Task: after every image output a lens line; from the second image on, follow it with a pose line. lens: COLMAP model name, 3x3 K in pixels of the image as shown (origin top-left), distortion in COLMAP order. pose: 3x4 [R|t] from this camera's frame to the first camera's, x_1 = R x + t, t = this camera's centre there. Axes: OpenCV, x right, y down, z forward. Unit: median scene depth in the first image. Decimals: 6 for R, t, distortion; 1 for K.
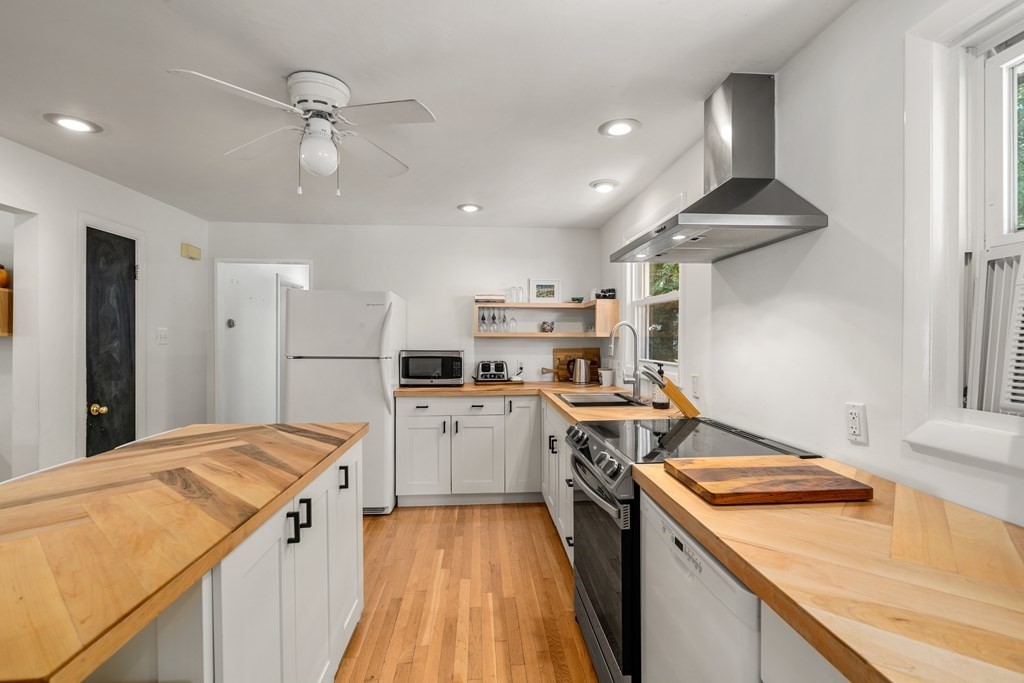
lens RADIAL K [[468.2, 0, 513.3], [0, 468.2, 336.8], [0, 0, 1]] dist [-0.002608, 0.000602]
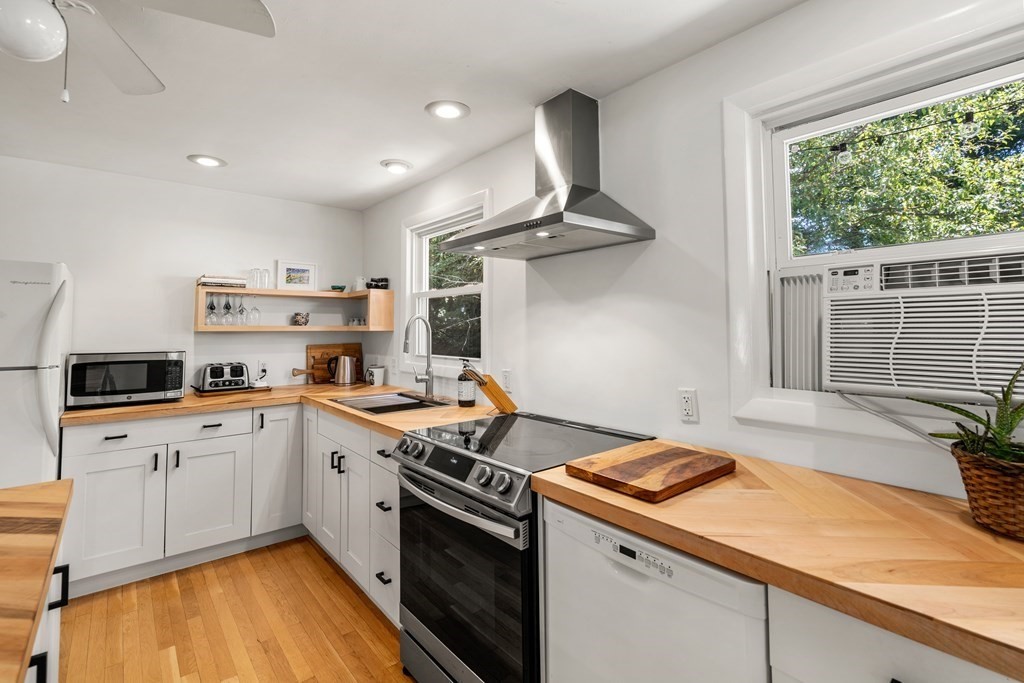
lens RADIAL K [[480.1, 0, 513.7], [0, 480.1, 300.7], [0, 0, 1]] dist [-0.003051, 0.000681]
pose [[0.813267, 0.028957, 0.581170, -0.135371], [0.003514, 0.998498, -0.054668, -0.006596], [-0.581880, 0.046502, 0.811944, 0.098238]]
